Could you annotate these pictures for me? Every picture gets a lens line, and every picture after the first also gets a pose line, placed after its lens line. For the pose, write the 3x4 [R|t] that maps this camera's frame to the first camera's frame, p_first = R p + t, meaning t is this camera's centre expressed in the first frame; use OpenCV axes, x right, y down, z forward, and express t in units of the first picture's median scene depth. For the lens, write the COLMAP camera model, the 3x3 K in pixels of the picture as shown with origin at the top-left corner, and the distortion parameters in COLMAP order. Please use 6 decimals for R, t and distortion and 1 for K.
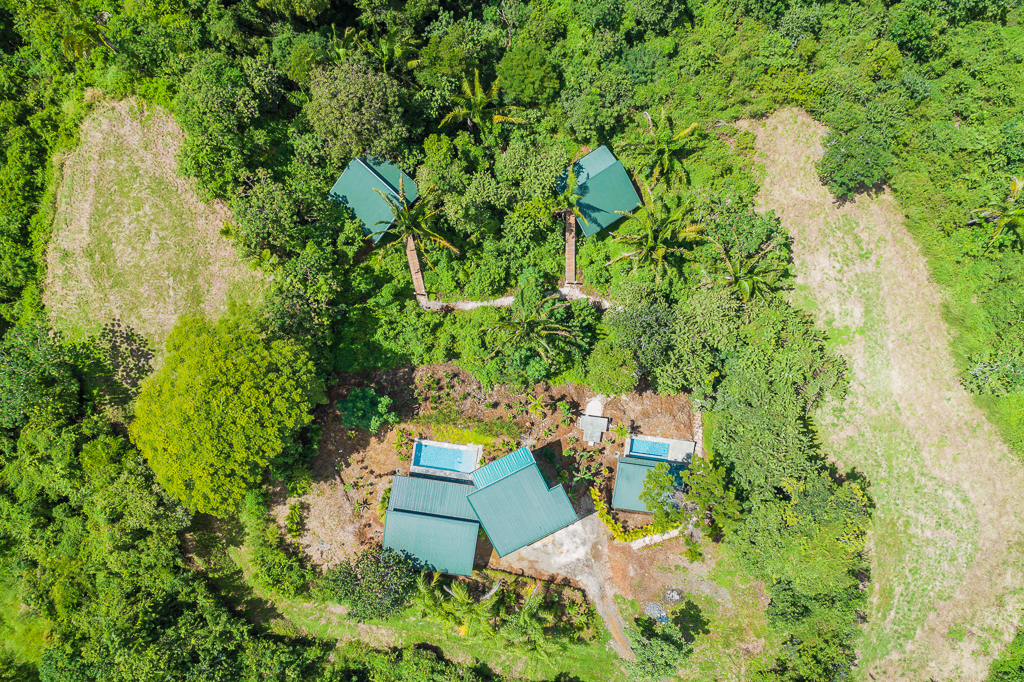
lens RADIAL K [[701.8, 0, 522.8], [0, 701.8, 341.3], [0, 0, 1]] dist [0.003436, 0.008065]
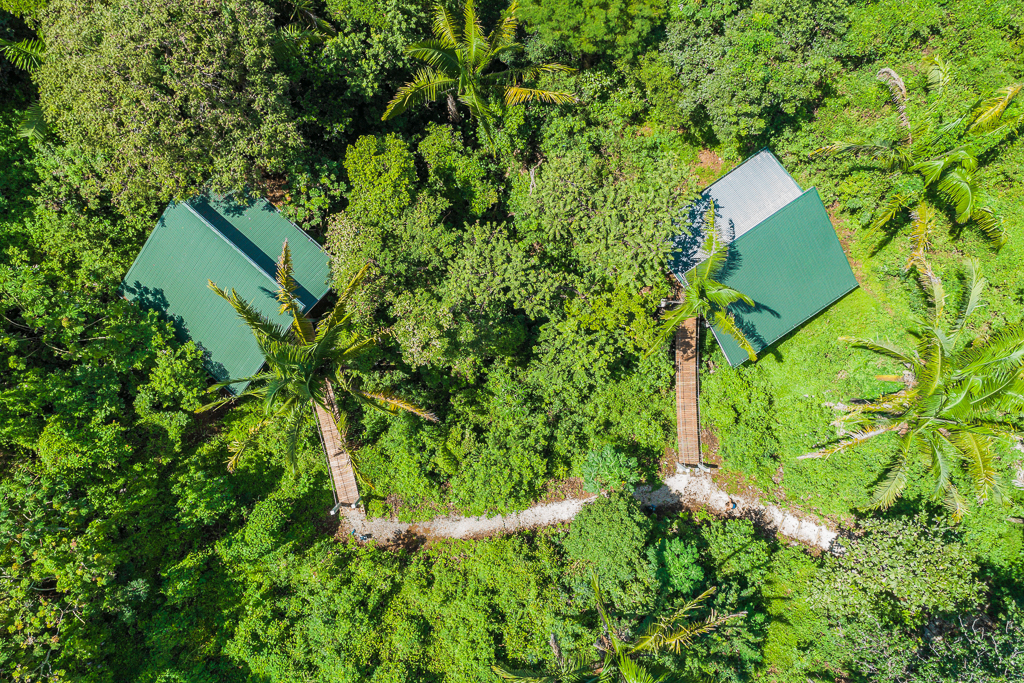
lens RADIAL K [[793.9, 0, 502.7], [0, 793.9, 341.9], [0, 0, 1]] dist [0.002461, -0.003406]
pose [[0.999703, -0.022618, -0.009088, -0.044701], [0.022602, 0.999743, -0.001966, -0.167610], [0.009130, 0.001760, 0.999957, 0.522294]]
